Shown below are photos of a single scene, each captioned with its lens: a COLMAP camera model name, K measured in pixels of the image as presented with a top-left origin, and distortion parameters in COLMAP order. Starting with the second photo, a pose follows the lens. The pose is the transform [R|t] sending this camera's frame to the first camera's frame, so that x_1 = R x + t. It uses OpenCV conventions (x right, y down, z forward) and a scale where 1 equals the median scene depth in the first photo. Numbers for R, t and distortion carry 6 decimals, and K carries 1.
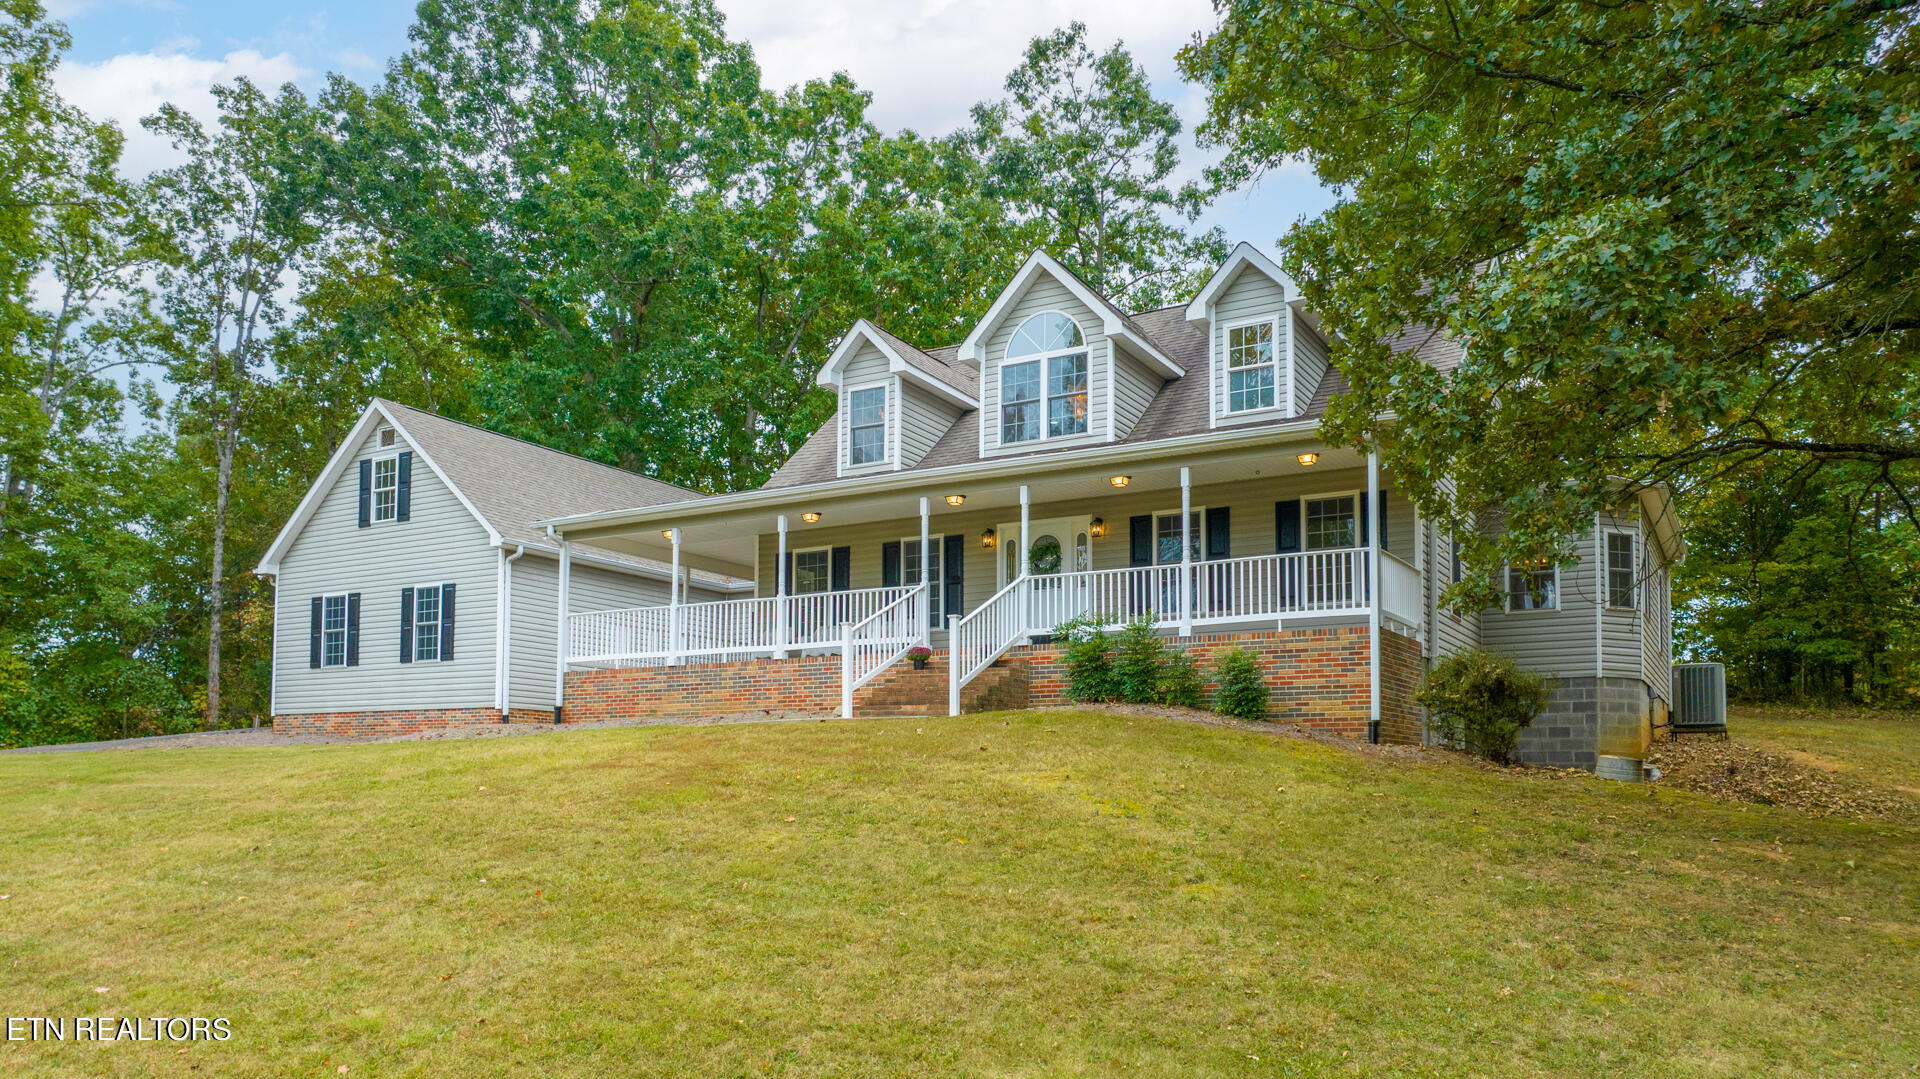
lens RADIAL K [[1446.1, 0, 888.3], [0, 1446.1, 700.5], [0, 0, 1]] dist [-0.044767, 0.054267]
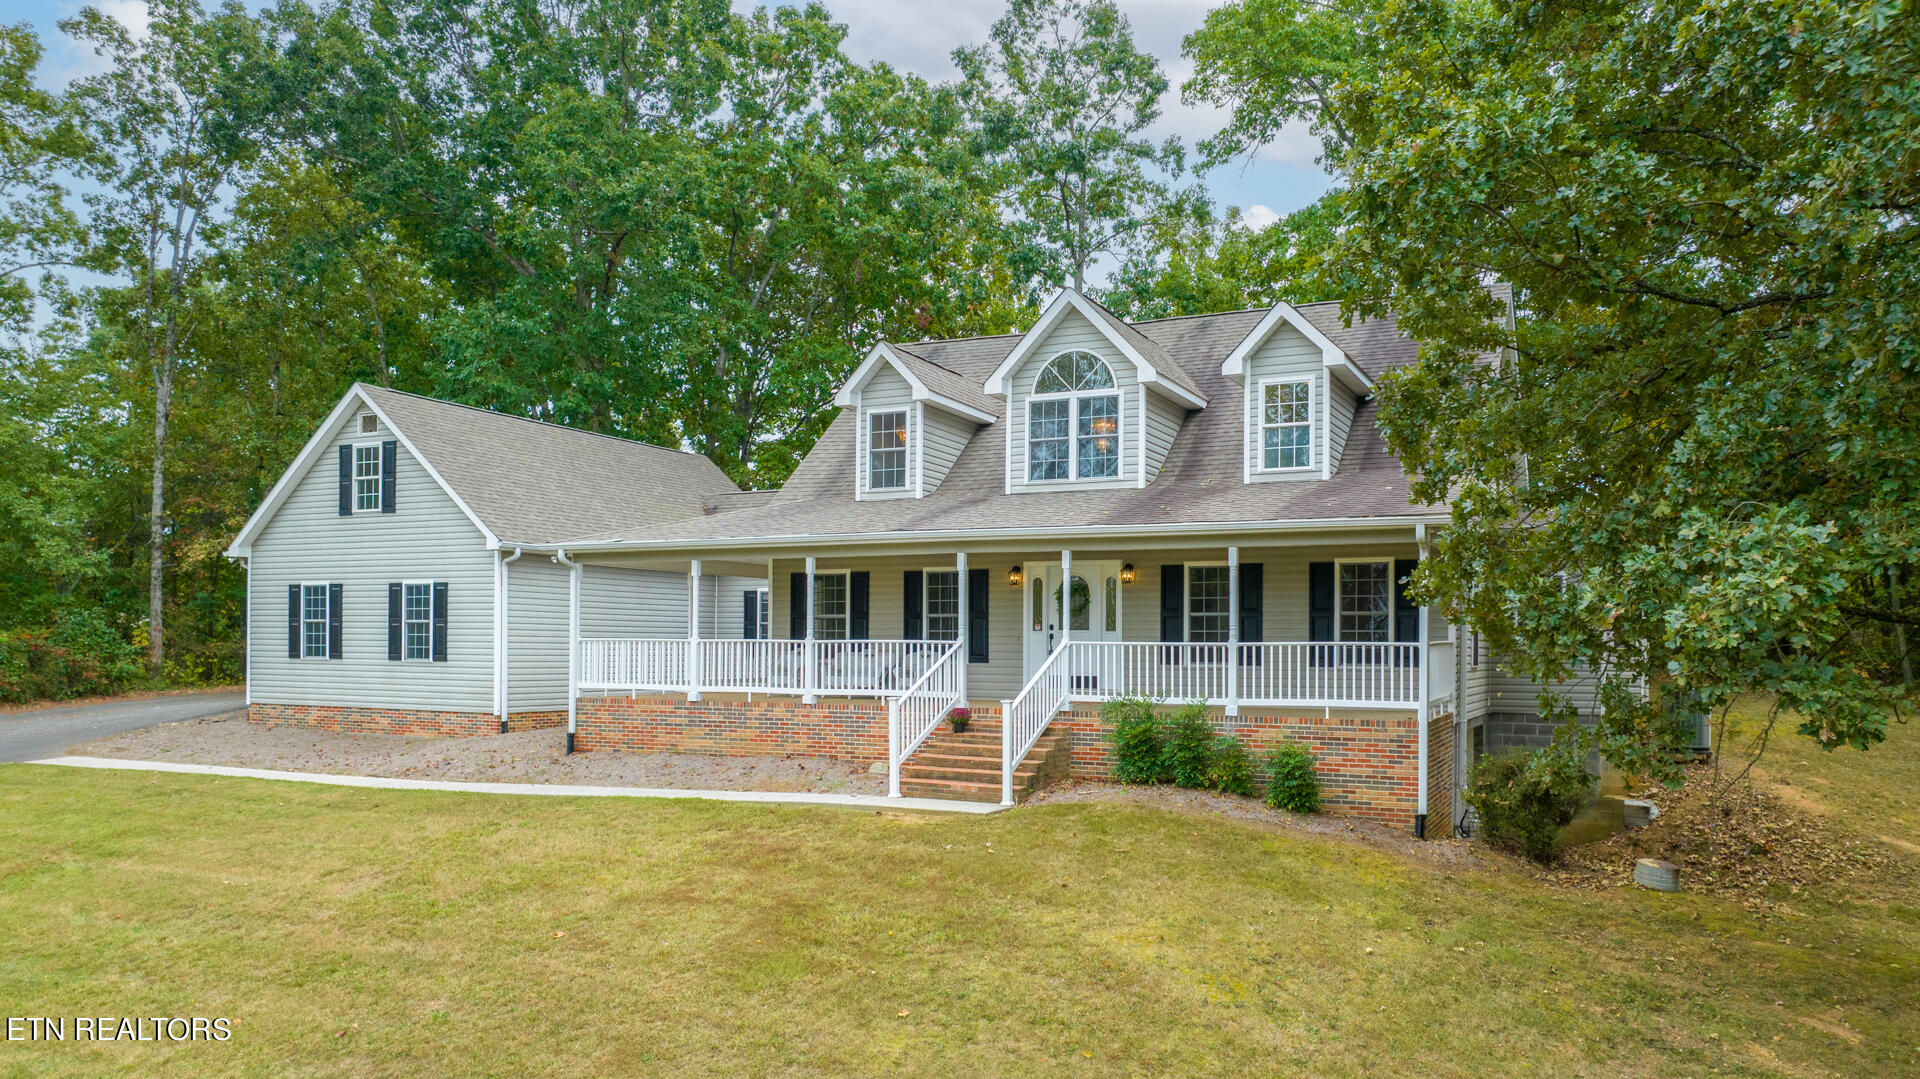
lens RADIAL K [[1446.1, 0, 918.4], [0, 1446.1, 620.0], [0, 0, 1]] dist [-0.044767, 0.054267]
pose [[0.996974, -0.002147, 0.077702, -0.055140], [-0.001849, 0.998681, 0.051317, -0.097913], [-0.077709, -0.051305, 0.995655, 0.007658]]
